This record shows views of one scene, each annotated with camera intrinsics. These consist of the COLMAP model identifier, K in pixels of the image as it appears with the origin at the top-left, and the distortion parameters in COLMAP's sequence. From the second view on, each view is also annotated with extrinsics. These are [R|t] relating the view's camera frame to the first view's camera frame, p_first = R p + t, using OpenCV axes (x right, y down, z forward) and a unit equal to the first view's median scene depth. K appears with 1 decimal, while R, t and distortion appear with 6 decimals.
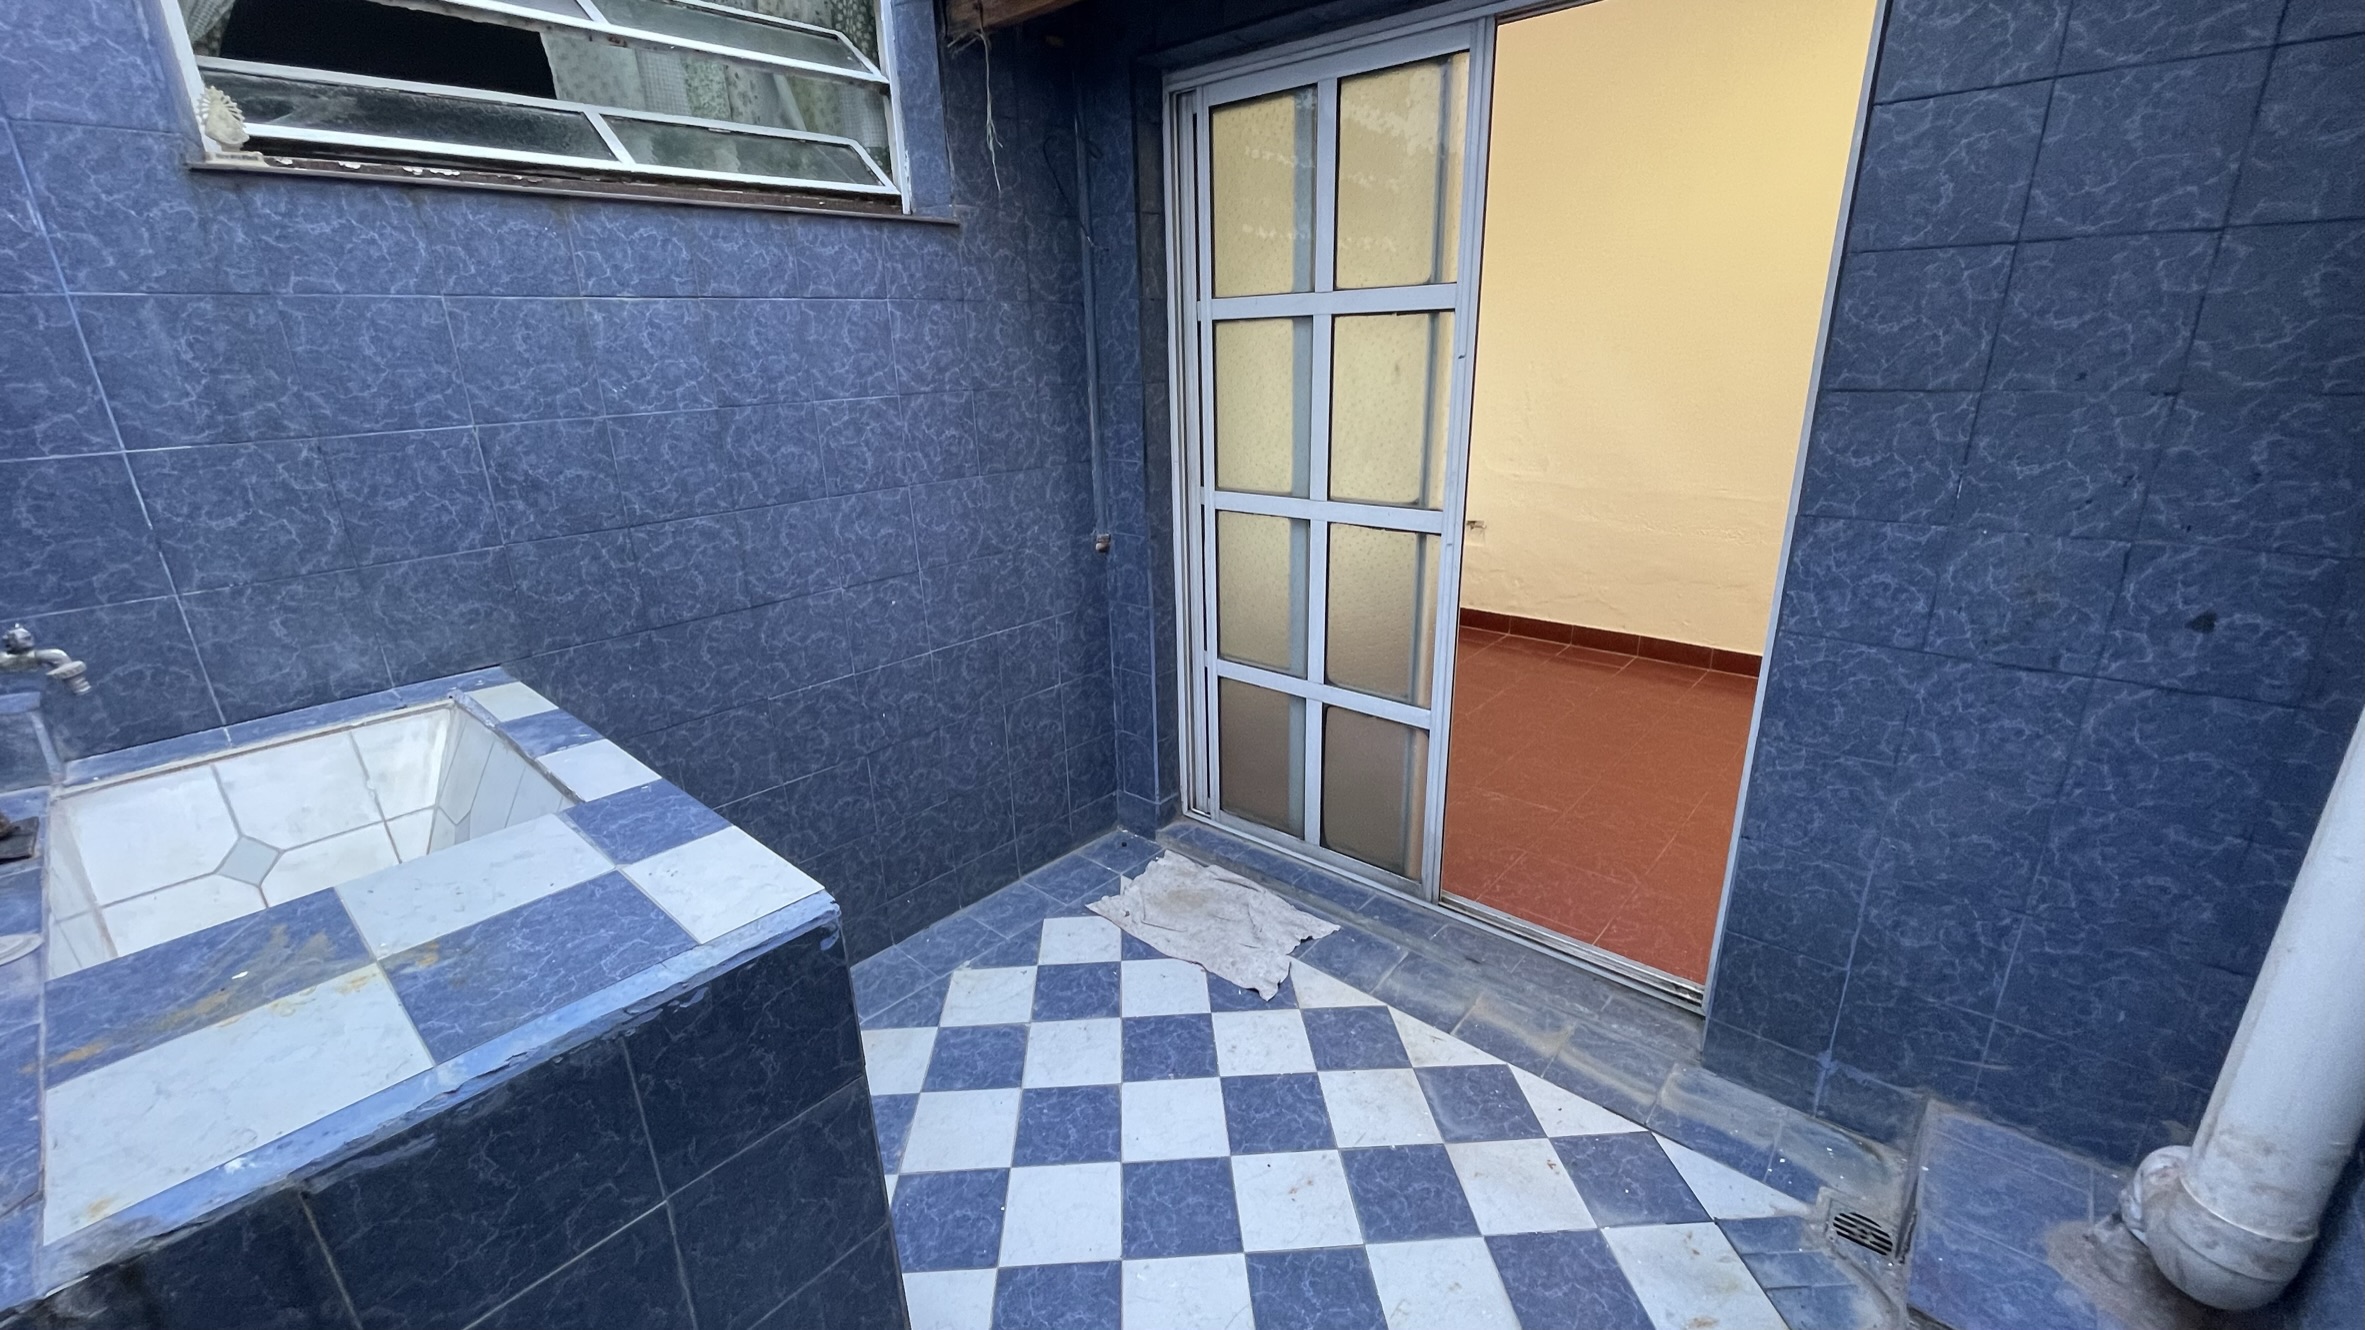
lens RADIAL K [[953.3, 0, 1177.0], [0, 953.3, 657.1], [0, 0, 1]] dist [-0.004202, 0.001299]
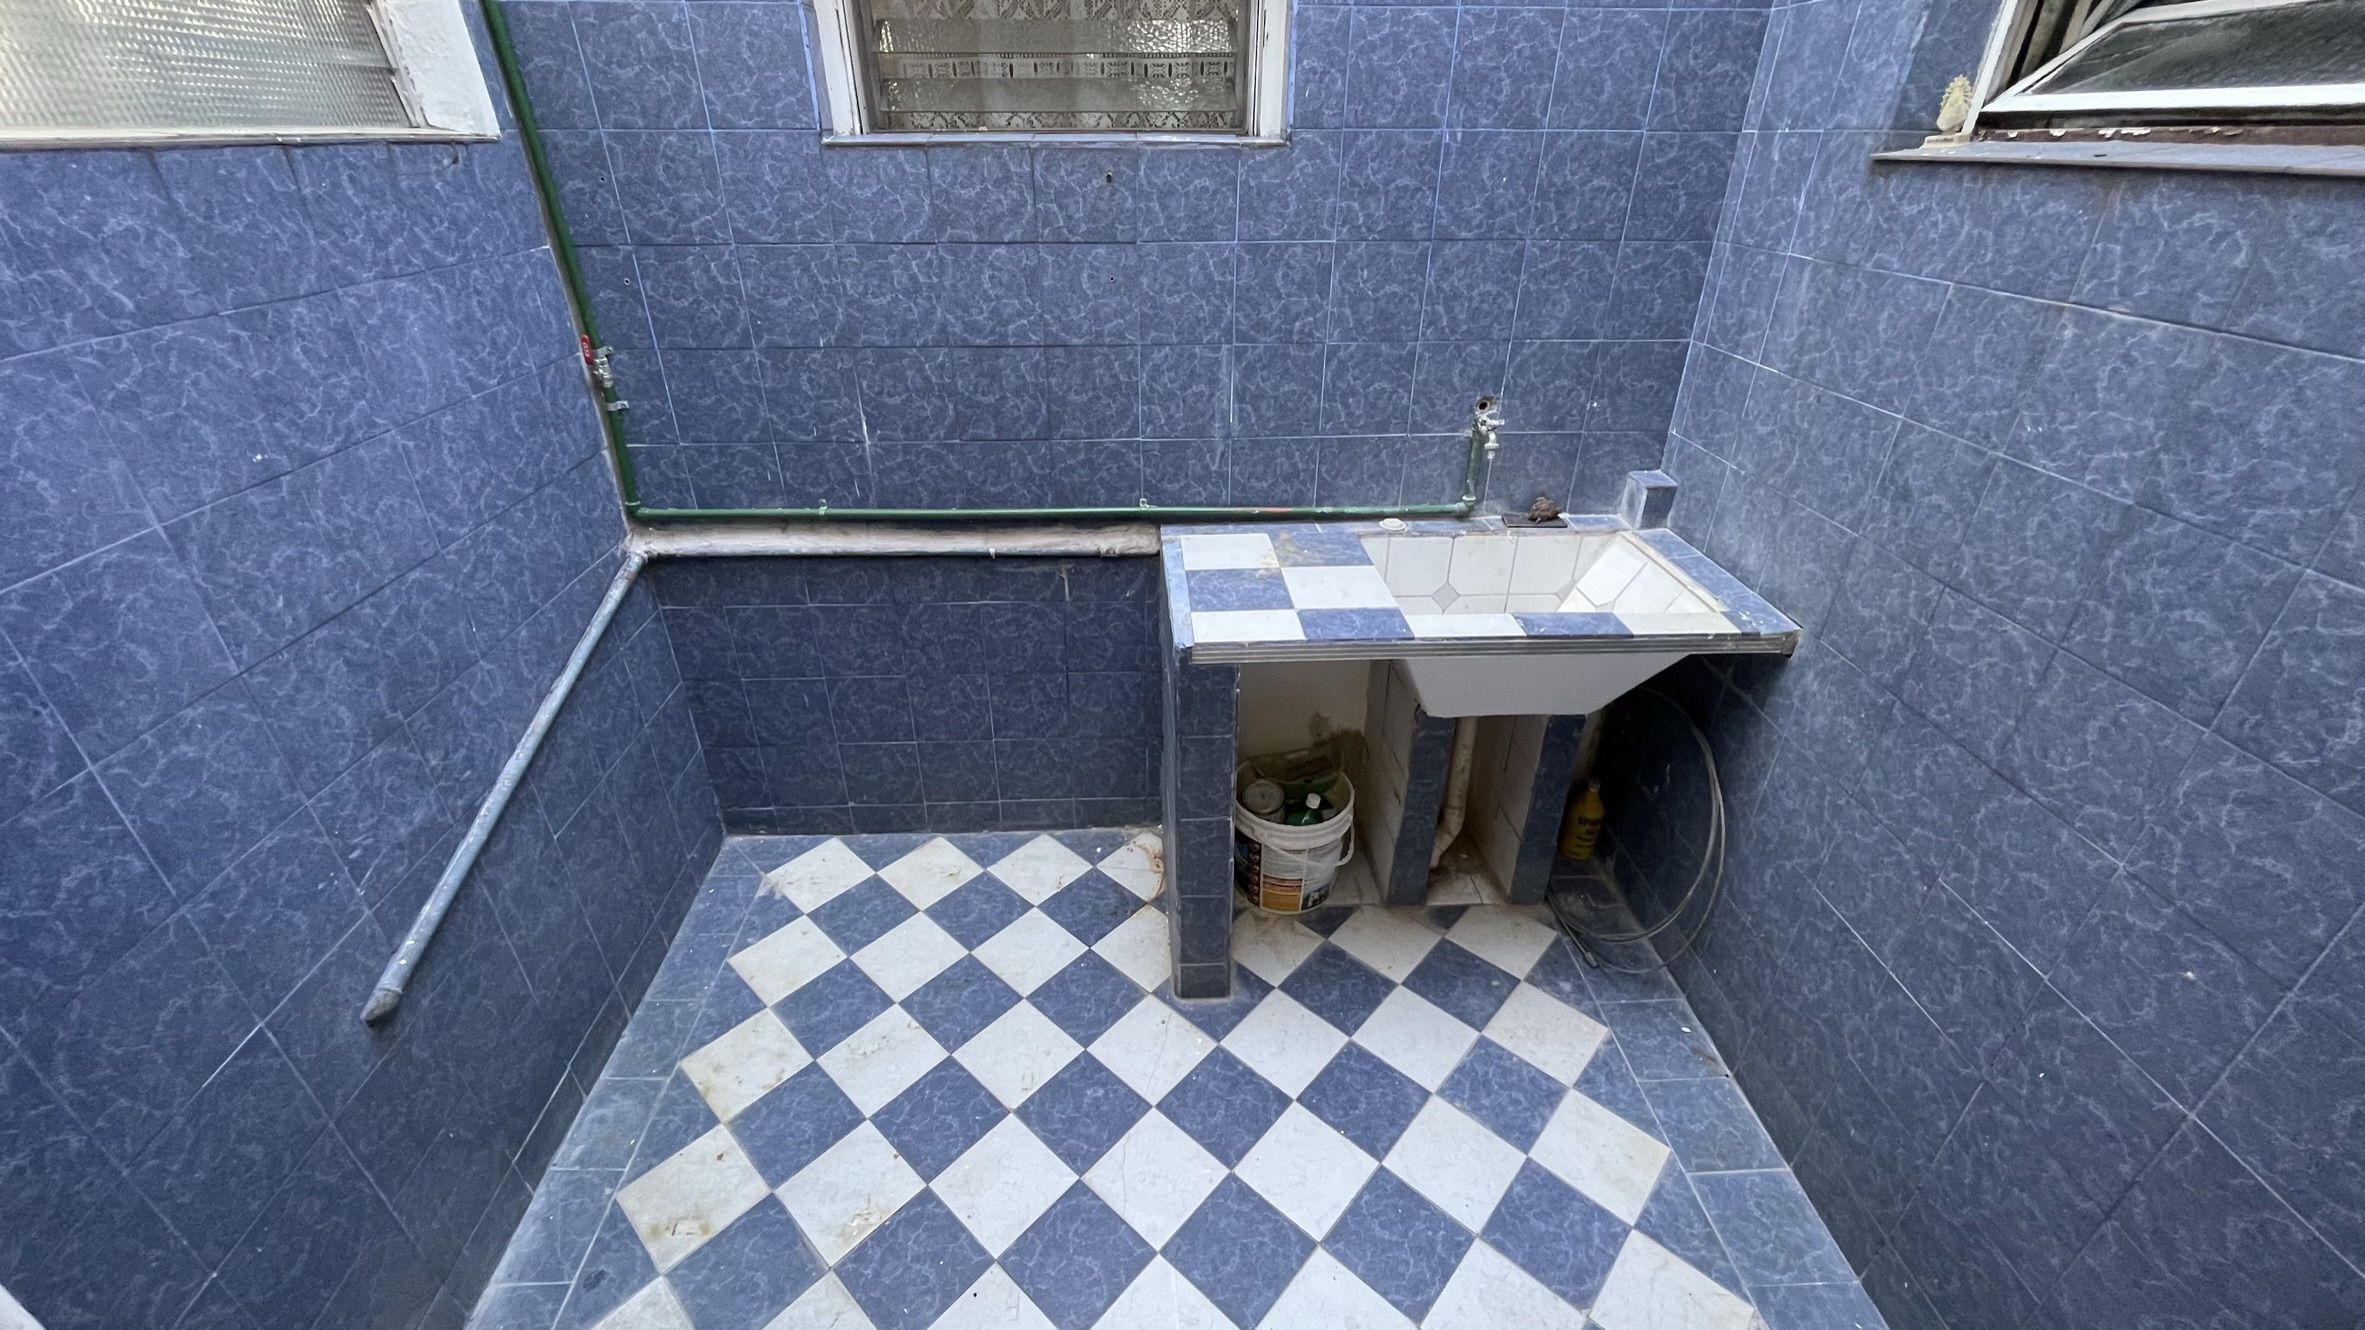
lens RADIAL K [[953.3, 0, 1184.1], [0, 953.3, 666.5], [0, 0, 1]] dist [-0.004202, 0.001299]
pose [[-0.707010, 0.367907, -0.603971, 0.404653], [-0.210511, 0.705829, 0.676380, -0.505277], [0.675145, 0.605350, -0.421580, 0.955969]]
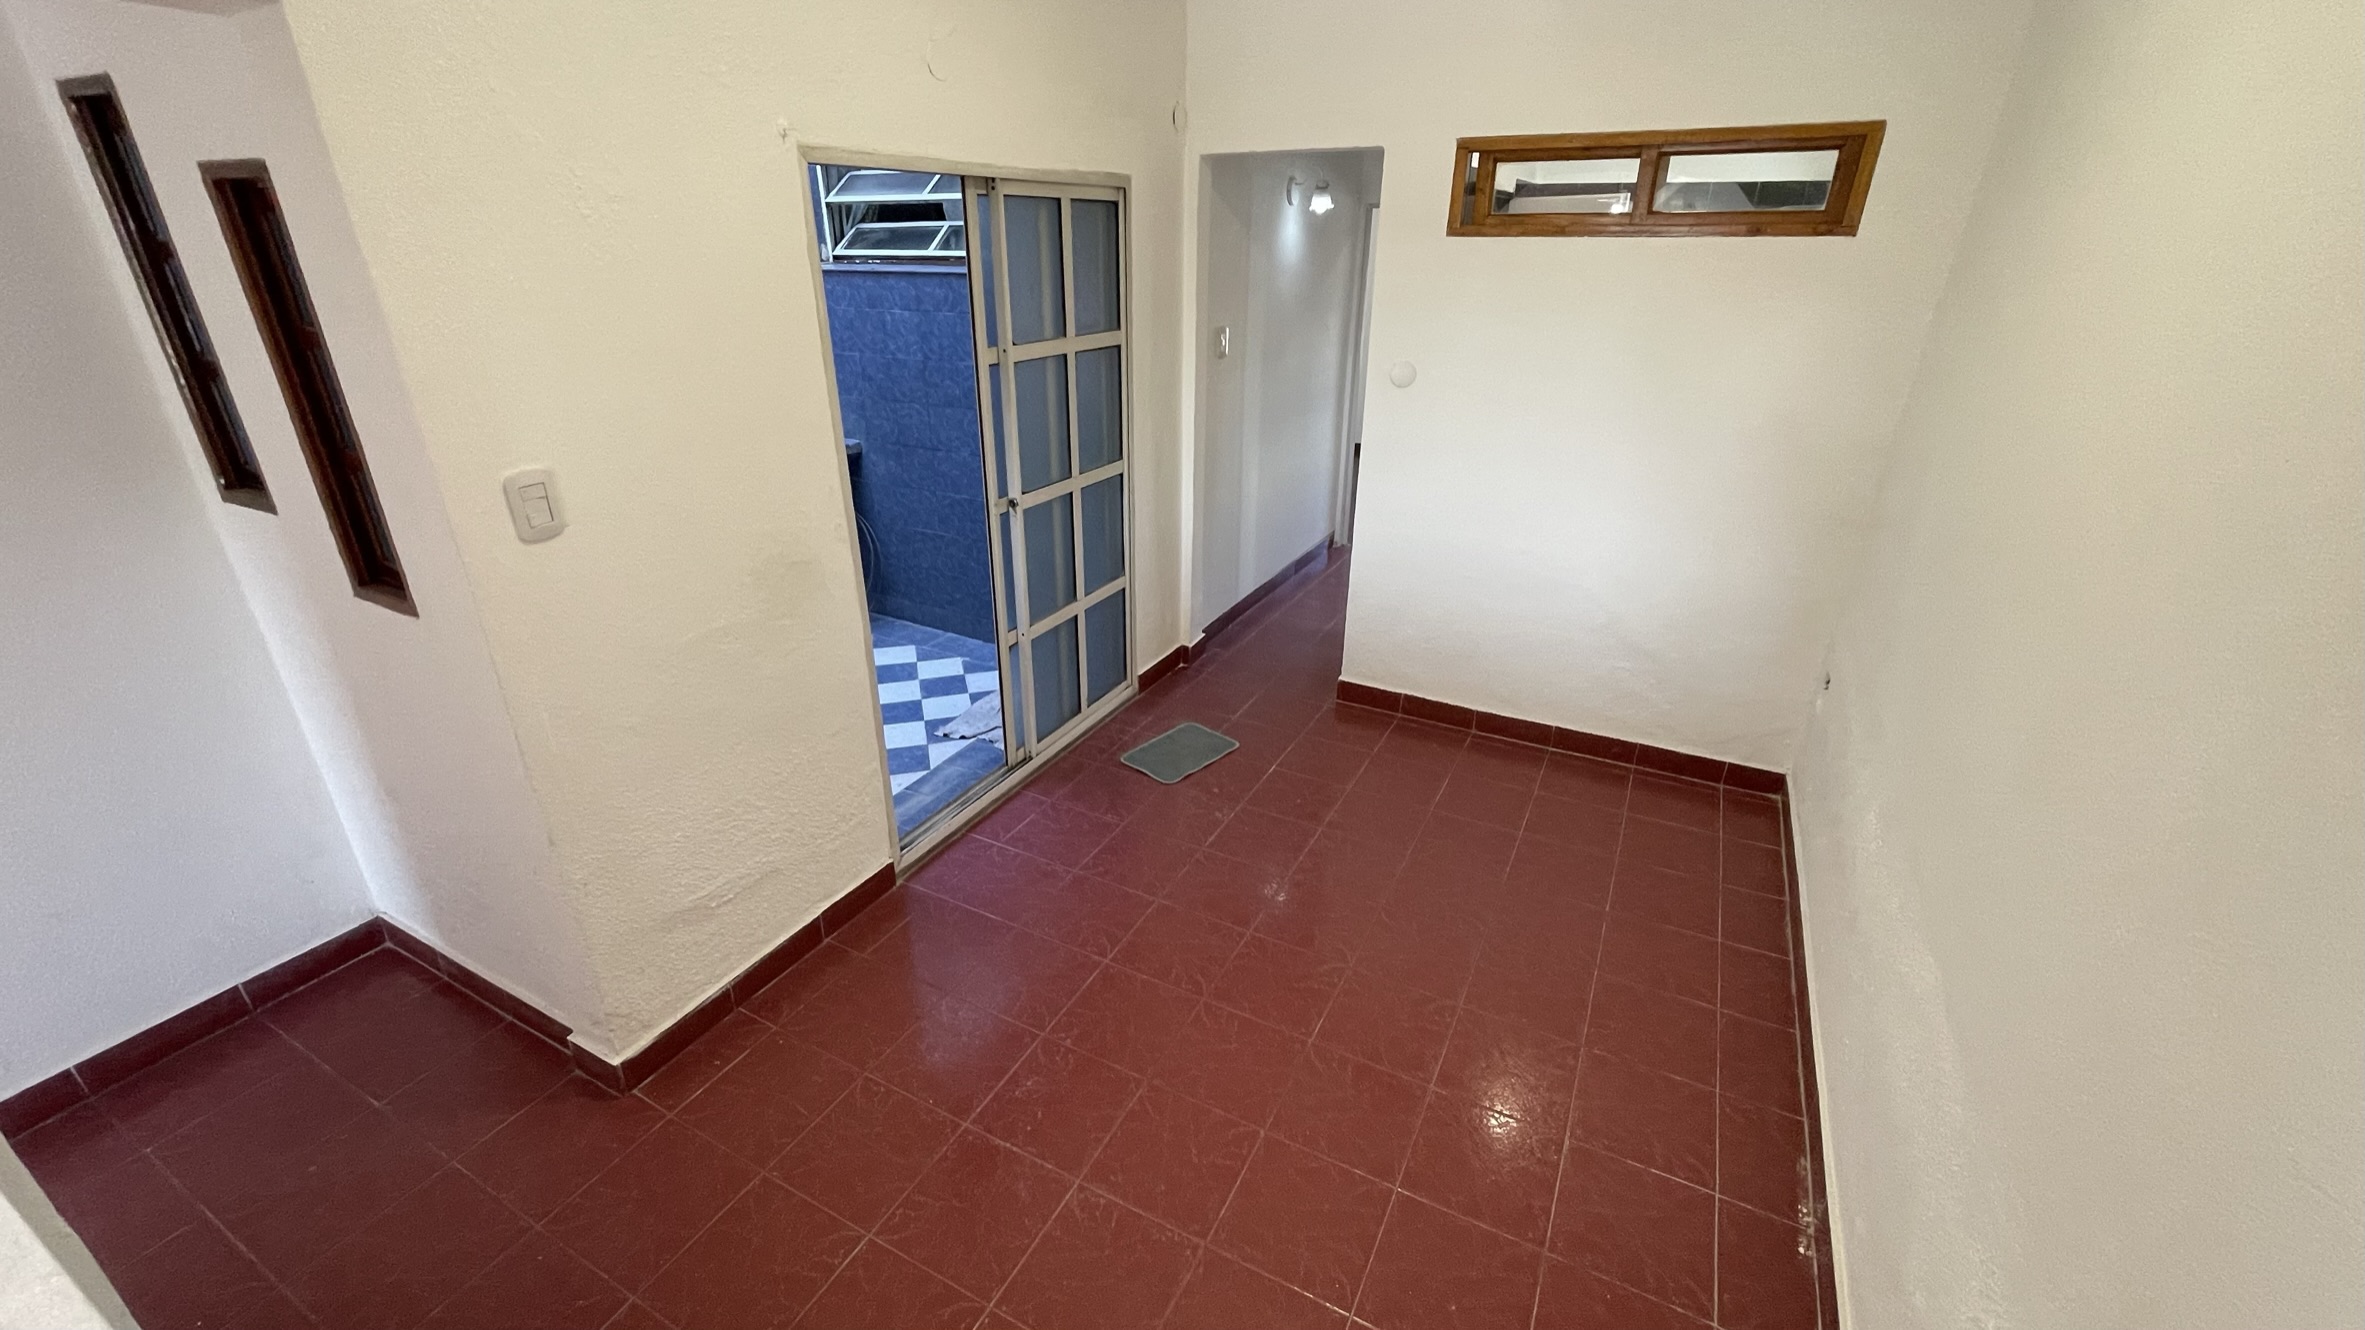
lens RADIAL K [[953.3, 0, 1170.1], [0, 953.3, 664.6], [0, 0, 1]] dist [-0.004202, 0.001299]
pose [[0.228705, 0.424655, -0.875992, 2.100072], [-0.318168, 0.883031, 0.344999, -0.627132], [0.920034, 0.199810, 0.337065, 0.970962]]
